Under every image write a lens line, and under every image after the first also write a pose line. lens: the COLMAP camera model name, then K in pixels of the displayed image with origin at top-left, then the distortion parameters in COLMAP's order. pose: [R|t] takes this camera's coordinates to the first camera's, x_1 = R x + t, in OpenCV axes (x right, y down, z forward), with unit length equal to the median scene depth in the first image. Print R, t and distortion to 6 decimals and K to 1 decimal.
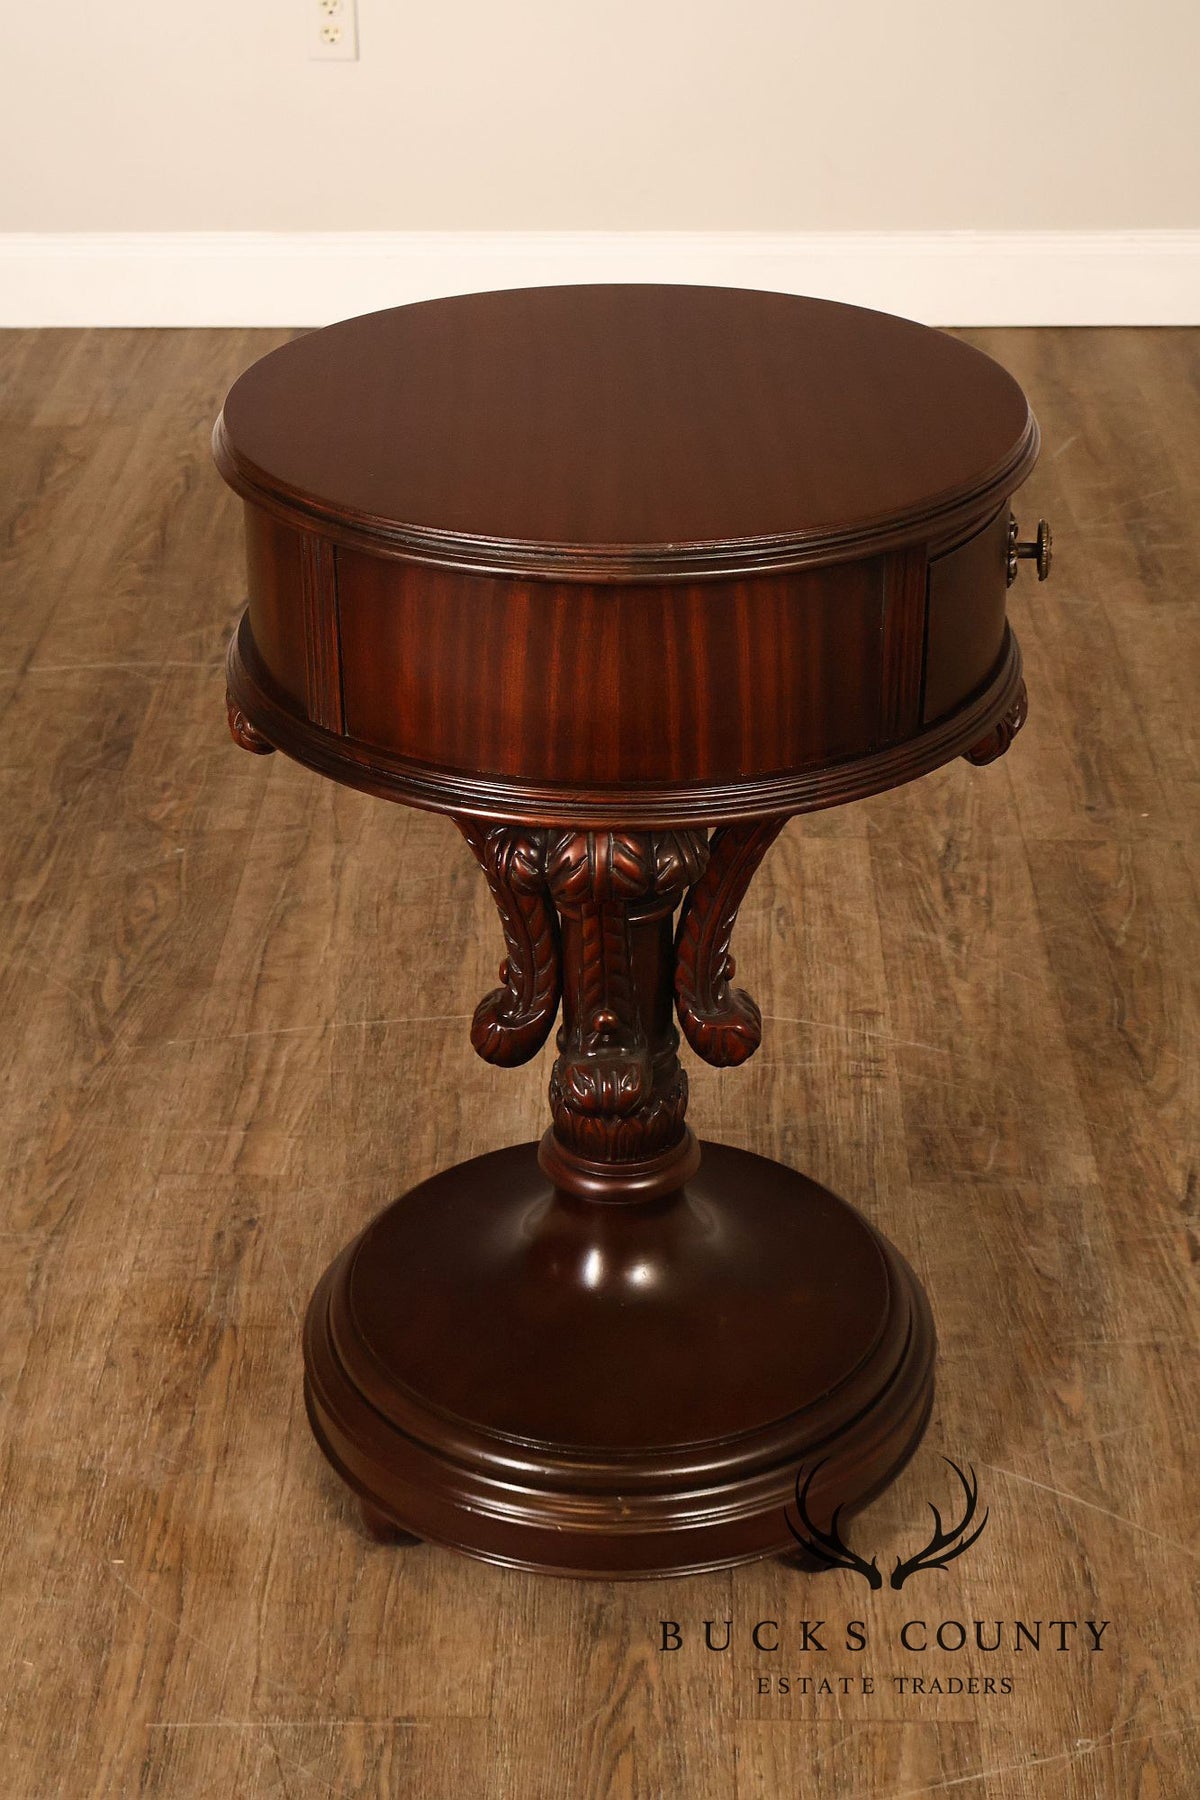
lens RADIAL K [[2995.9, 0, 596.7], [0, 2995.9, 900.8], [0, 0, 1]] dist [0.022273, 0.000000]
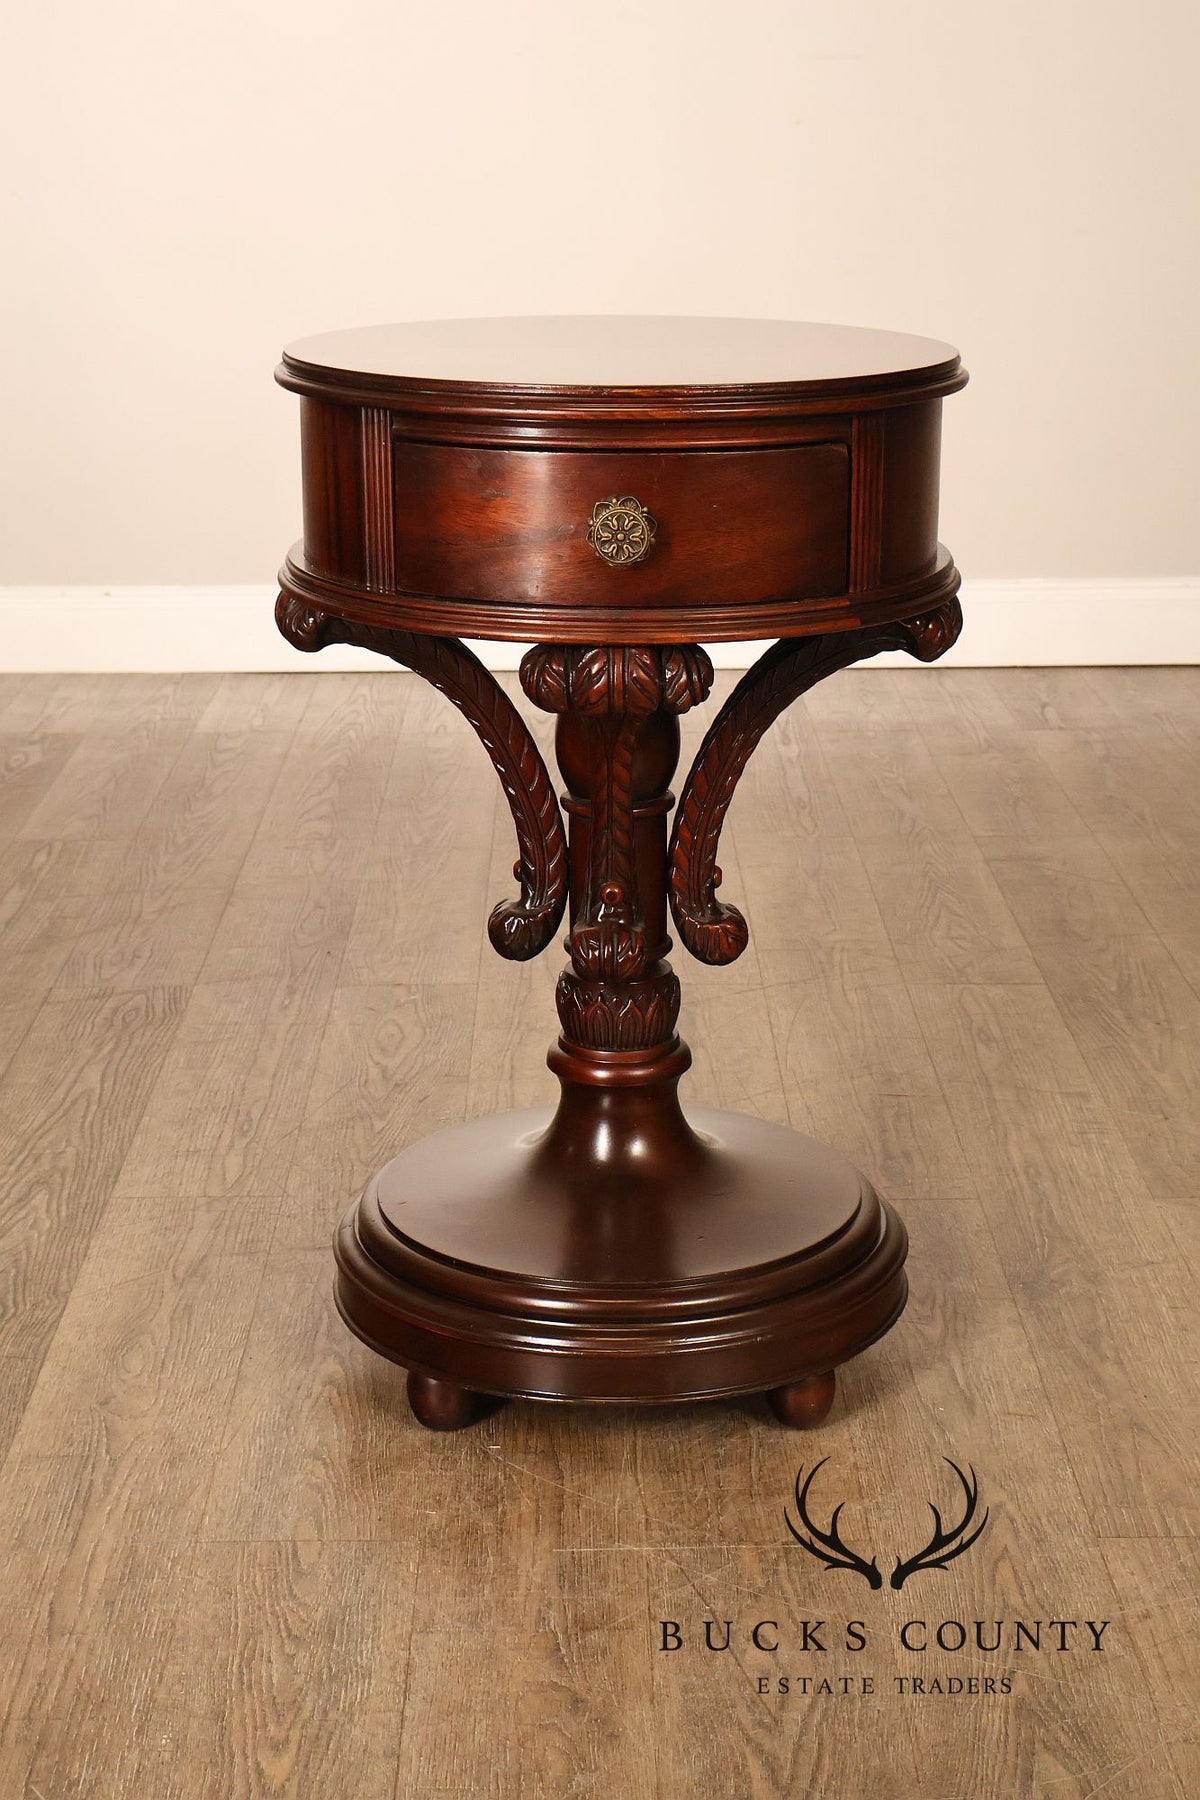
lens RADIAL K [[2995.9, 0, 605.5], [0, 2995.9, 910.8], [0, 0, 1]] dist [0.022273, 0.000000]
pose [[0.999348, -0.007206, 0.035374, -0.124014], [0.014281, 0.978858, -0.204041, 0.199741], [-0.033156, 0.204413, 0.978323, -0.072111]]
